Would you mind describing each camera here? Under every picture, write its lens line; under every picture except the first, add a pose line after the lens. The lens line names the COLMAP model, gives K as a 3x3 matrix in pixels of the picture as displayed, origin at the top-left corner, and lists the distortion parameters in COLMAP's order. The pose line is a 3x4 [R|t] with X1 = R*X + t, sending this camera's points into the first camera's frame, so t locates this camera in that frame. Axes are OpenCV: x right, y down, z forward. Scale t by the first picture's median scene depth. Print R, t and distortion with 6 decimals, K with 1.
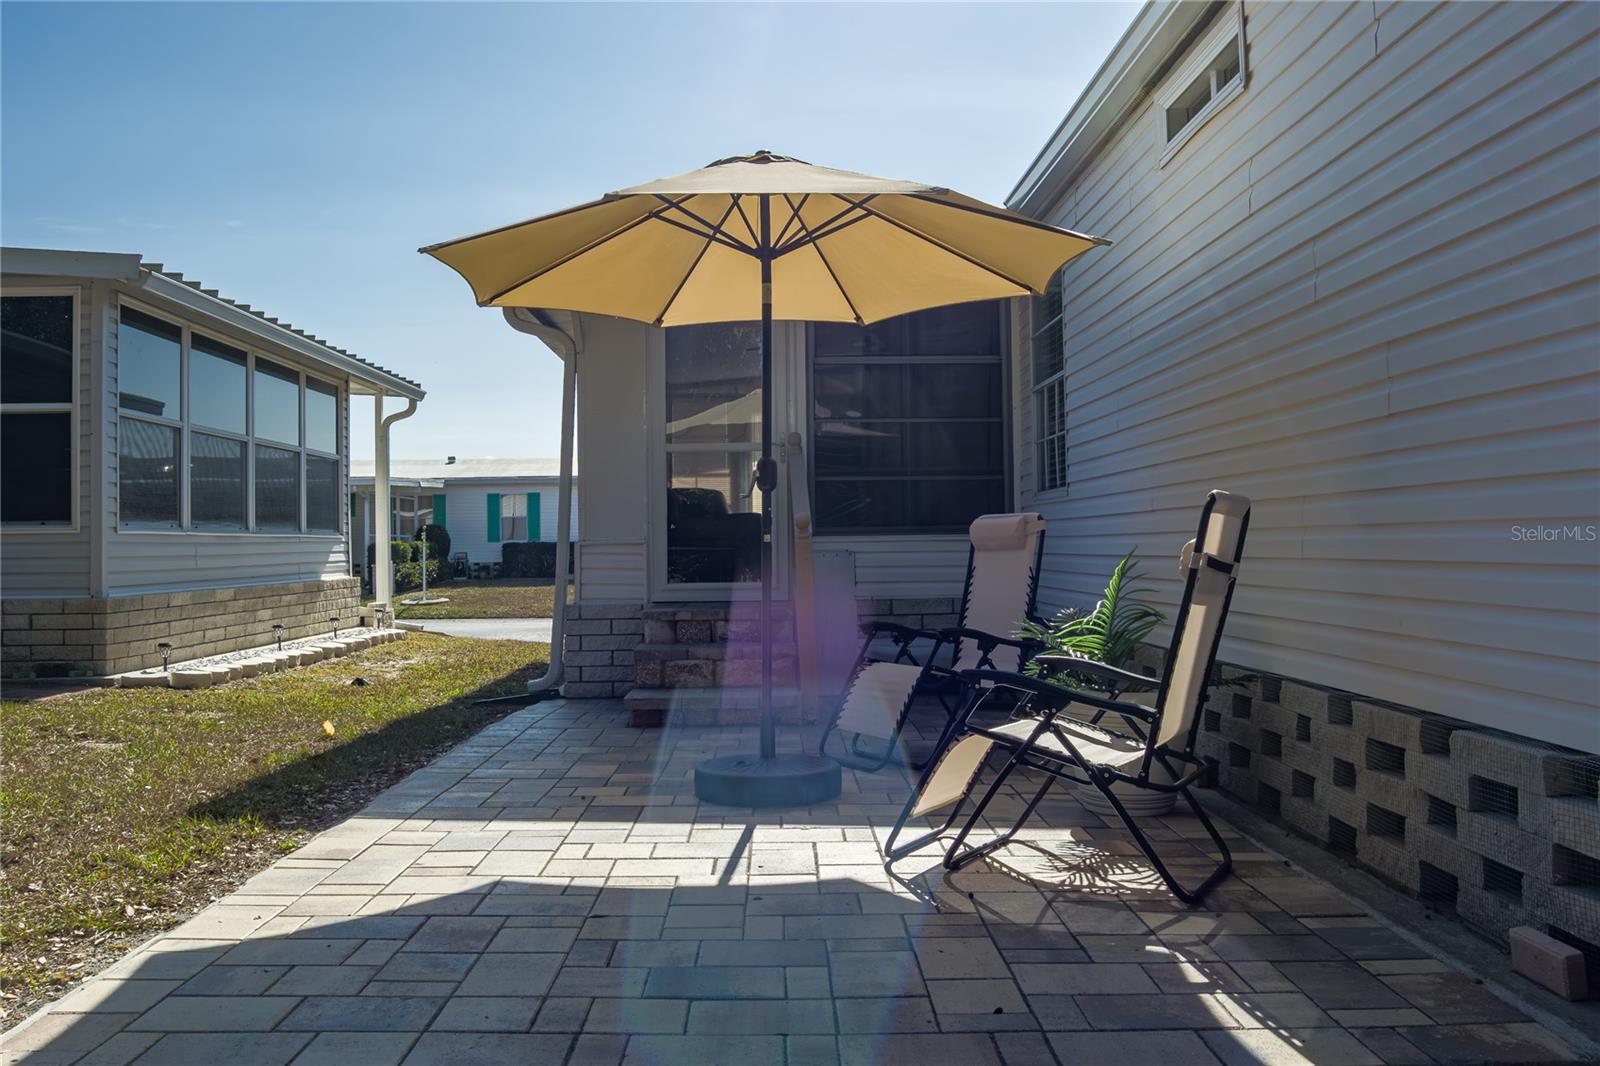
lens RADIAL K [[1306.7, 0, 800.0], [0, 1306.7, 533.0], [0, 0, 1]] dist [-0.082621, 0.043396]
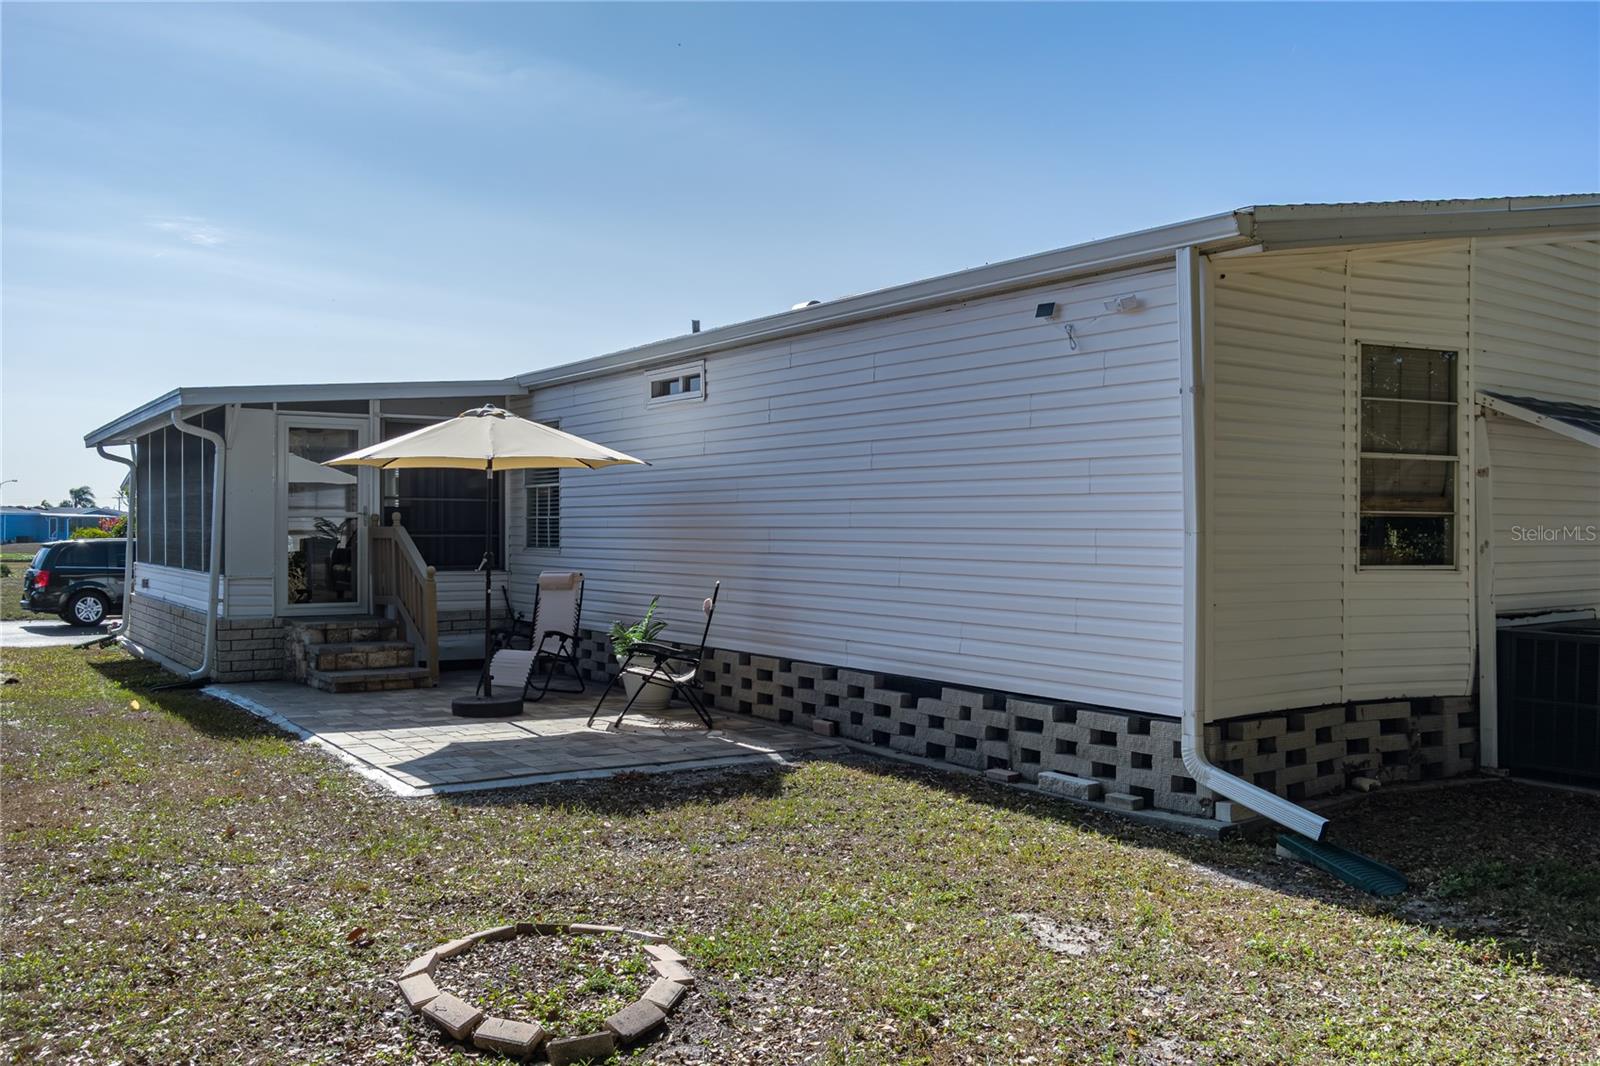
lens RADIAL K [[1306.7, 0, 800.0], [0, 1306.7, 533.0], [0, 0, 1]] dist [-0.082621, 0.043396]
pose [[0.836433, 0.008539, 0.548003, -0.983021], [-0.015028, 0.999860, 0.007358, -0.147610], [-0.547863, -0.014390, 0.836444, -1.335133]]
